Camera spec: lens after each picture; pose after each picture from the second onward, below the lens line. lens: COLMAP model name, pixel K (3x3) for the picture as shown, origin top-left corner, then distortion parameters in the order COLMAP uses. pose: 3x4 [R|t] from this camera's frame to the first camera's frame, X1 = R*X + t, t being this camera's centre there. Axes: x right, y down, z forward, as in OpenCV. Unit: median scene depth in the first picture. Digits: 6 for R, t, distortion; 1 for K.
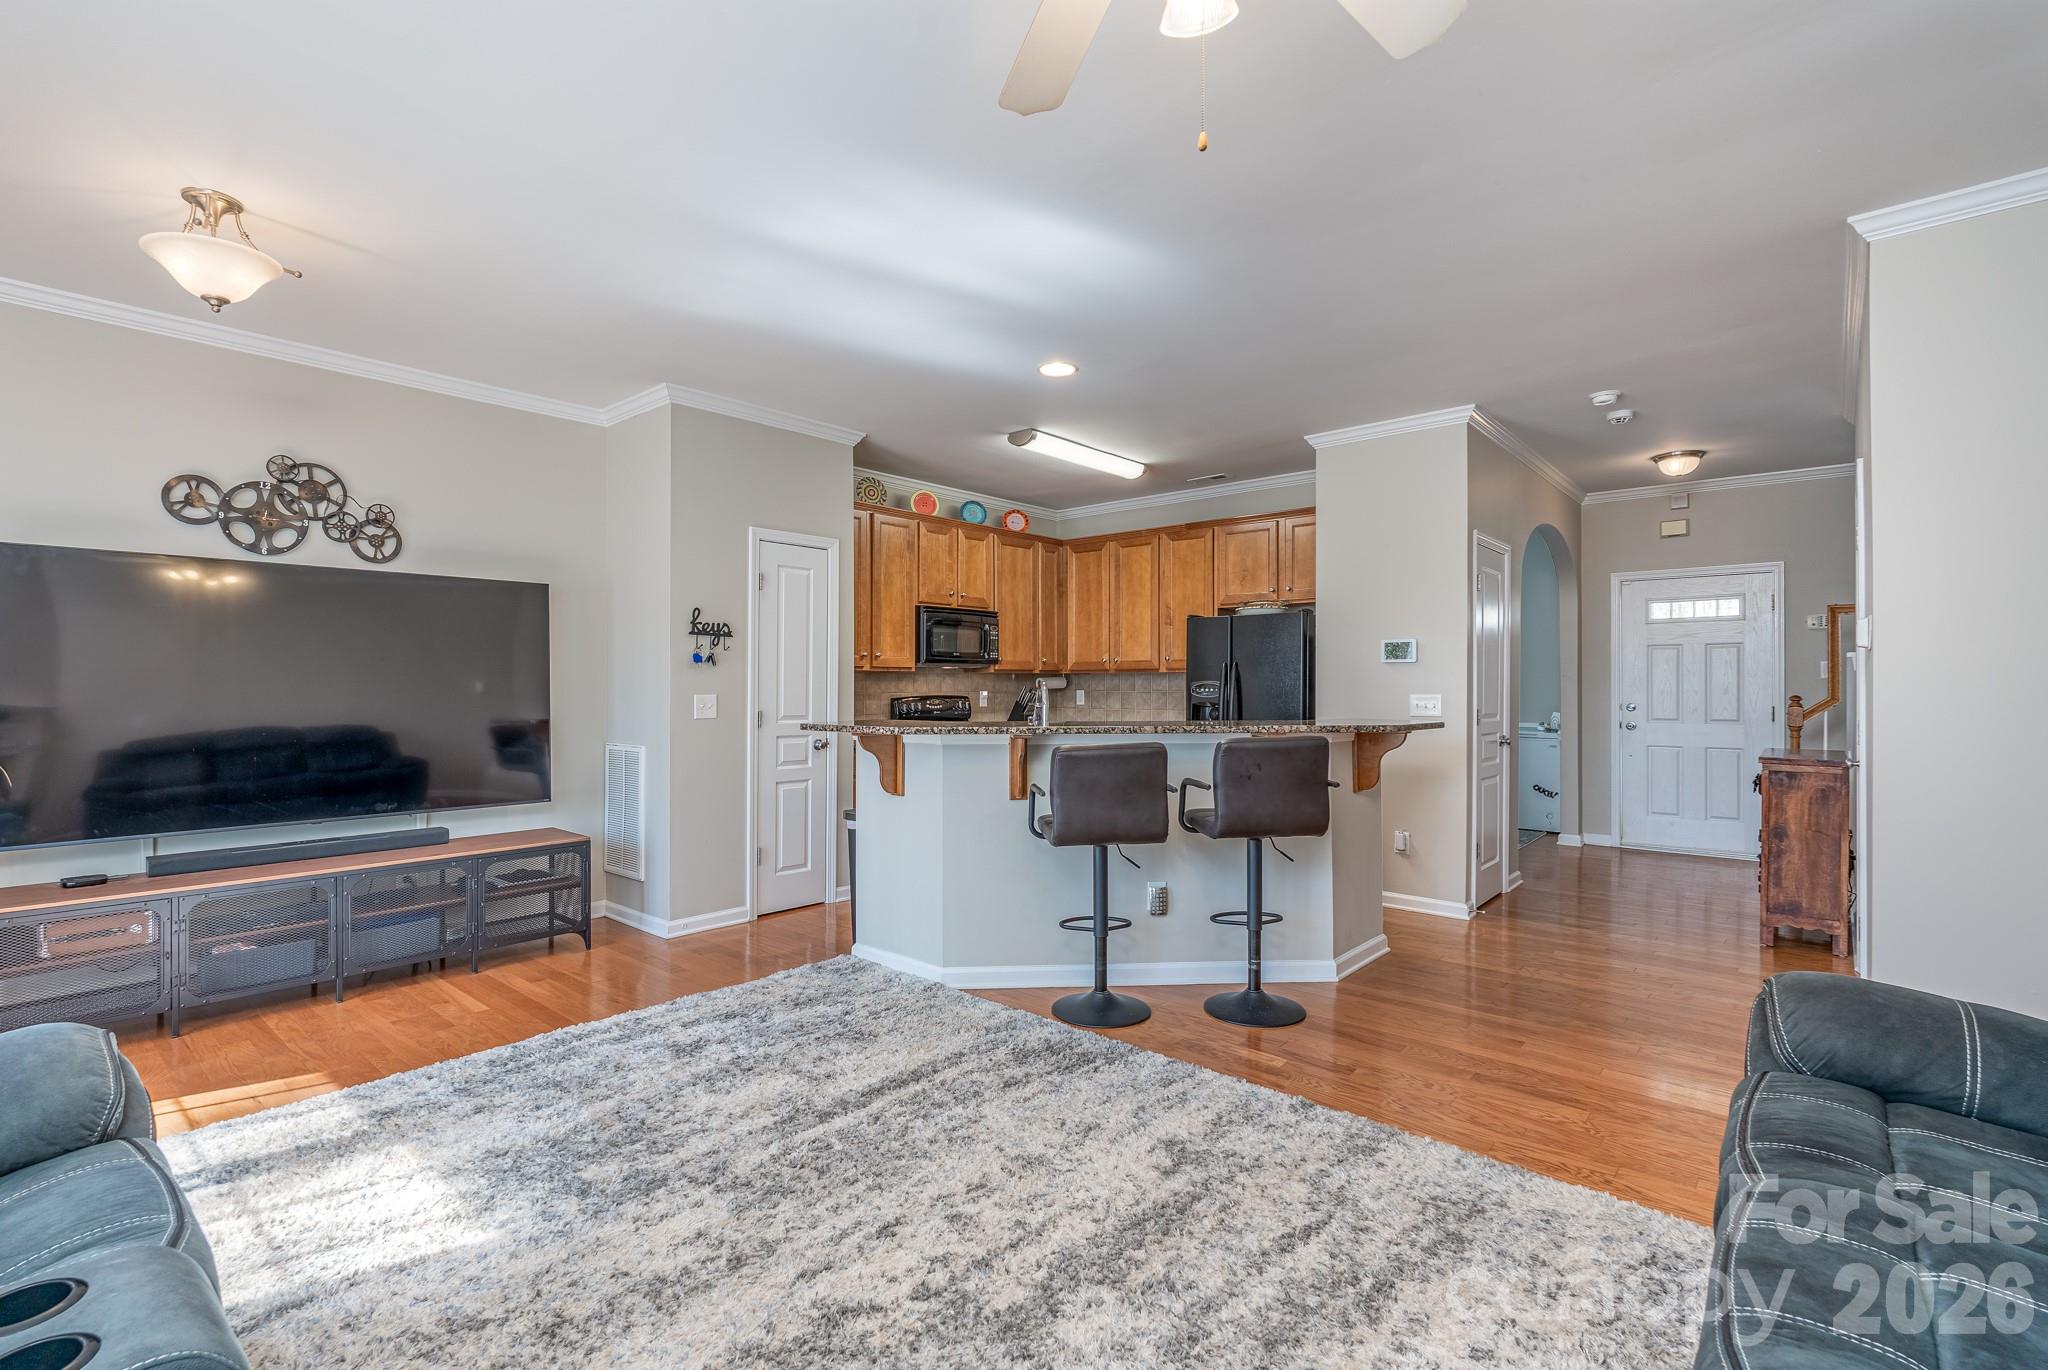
lens RADIAL K [[928.1, 0, 1020.8], [0, 928.1, 688.3], [0, 0, 1]] dist [-0.001281, -0.000065]
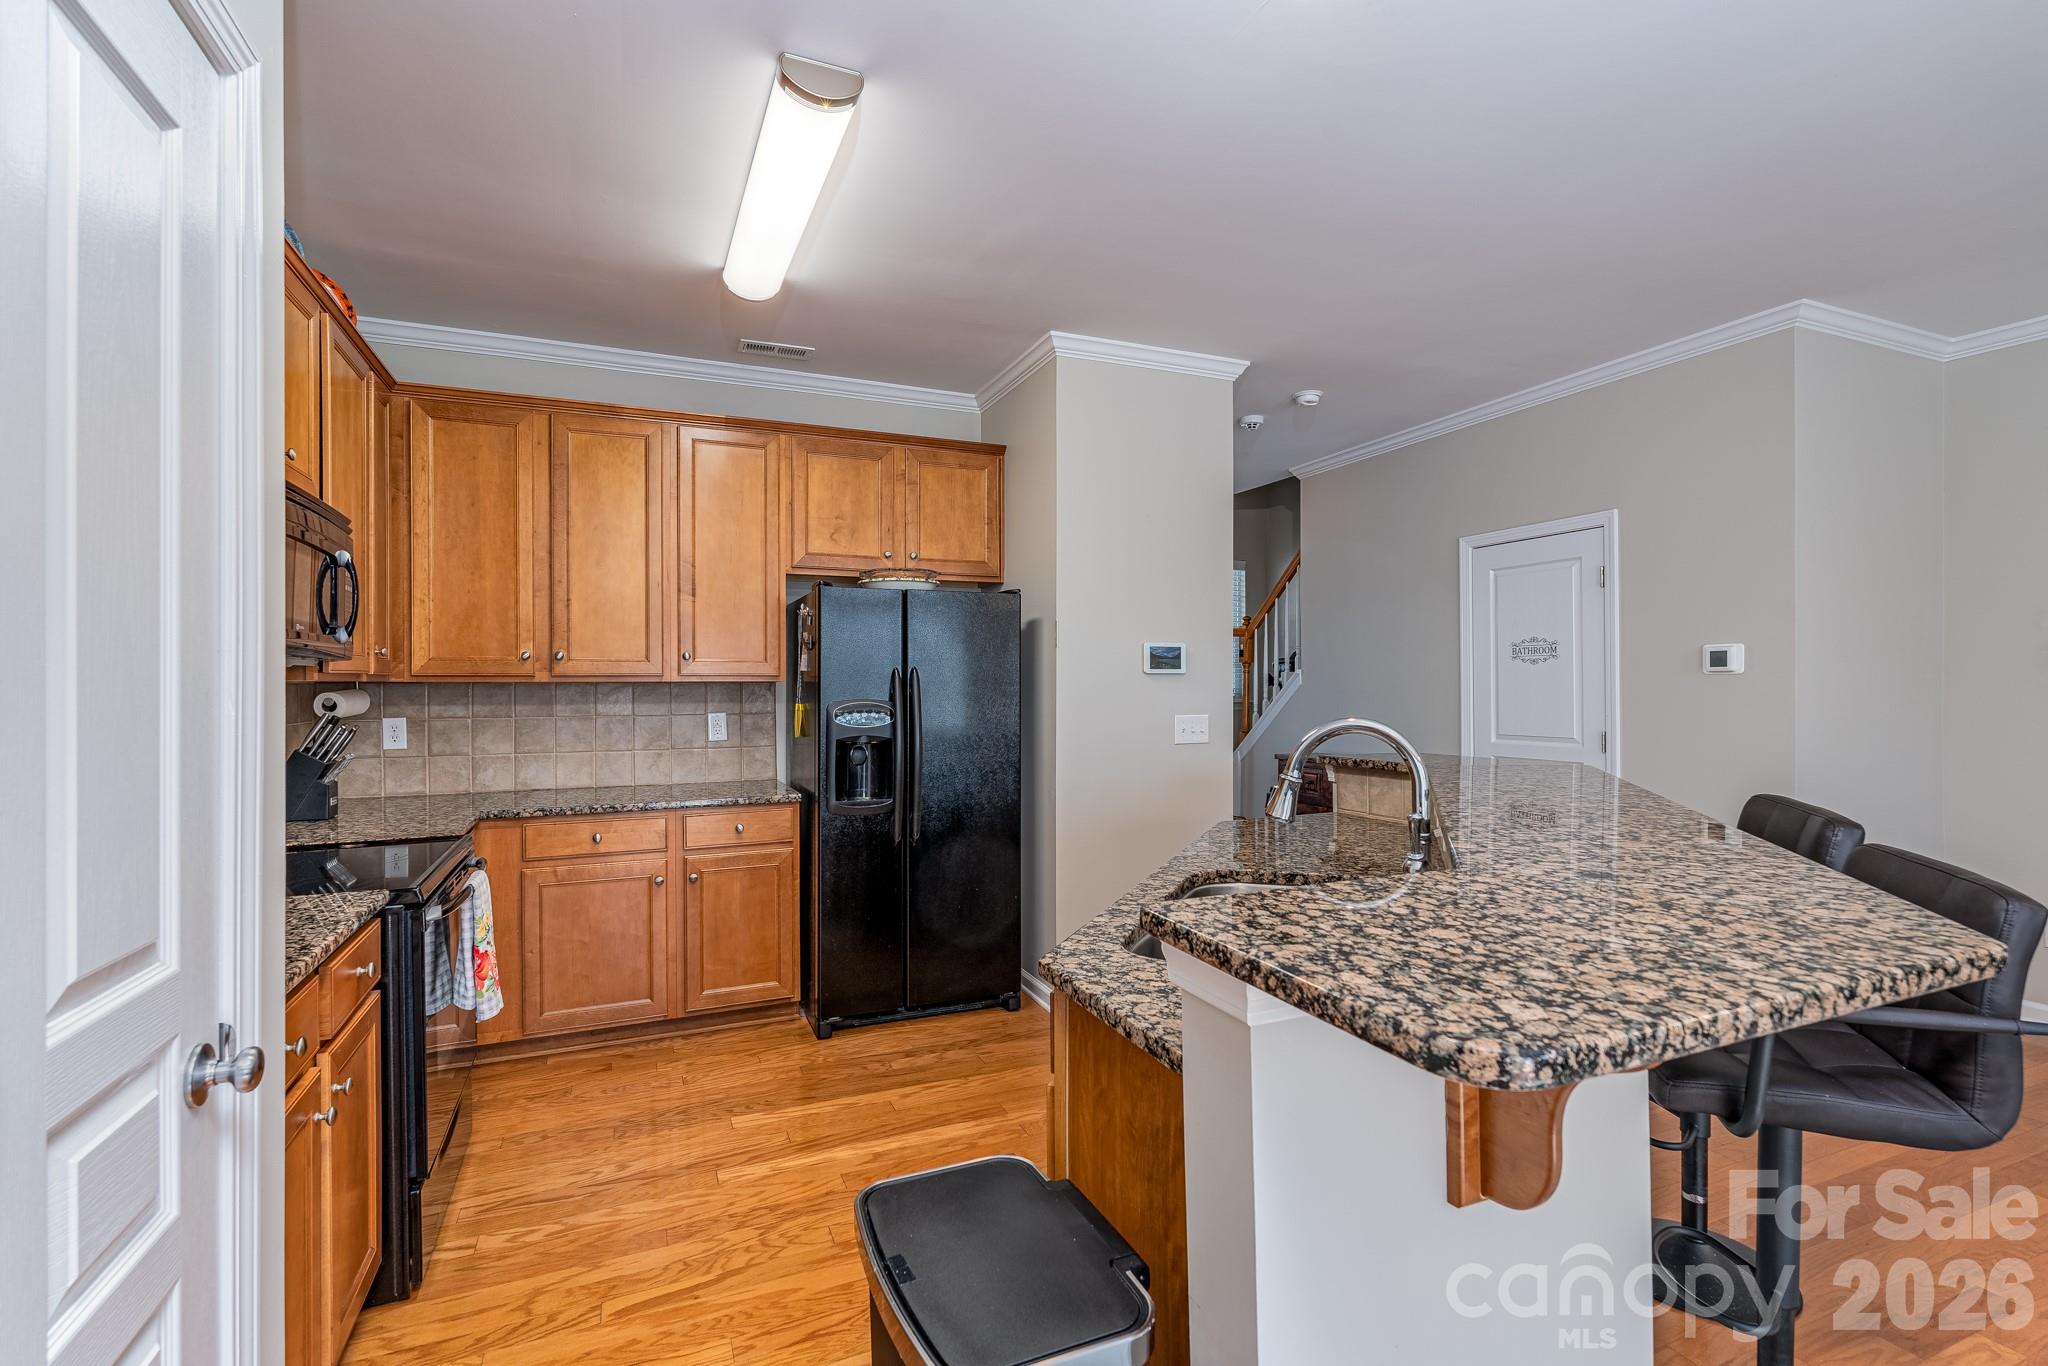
lens RADIAL K [[928.1, 0, 1023.6], [0, 928.1, 683.4], [0, 0, 1]] dist [-0.001281, -0.000065]
pose [[0.438546, 0.002613, 0.898705, -0.478437], [0.004929, 0.999974, -0.005312, -0.025437], [-0.898695, 0.006759, 0.438521, 1.164635]]
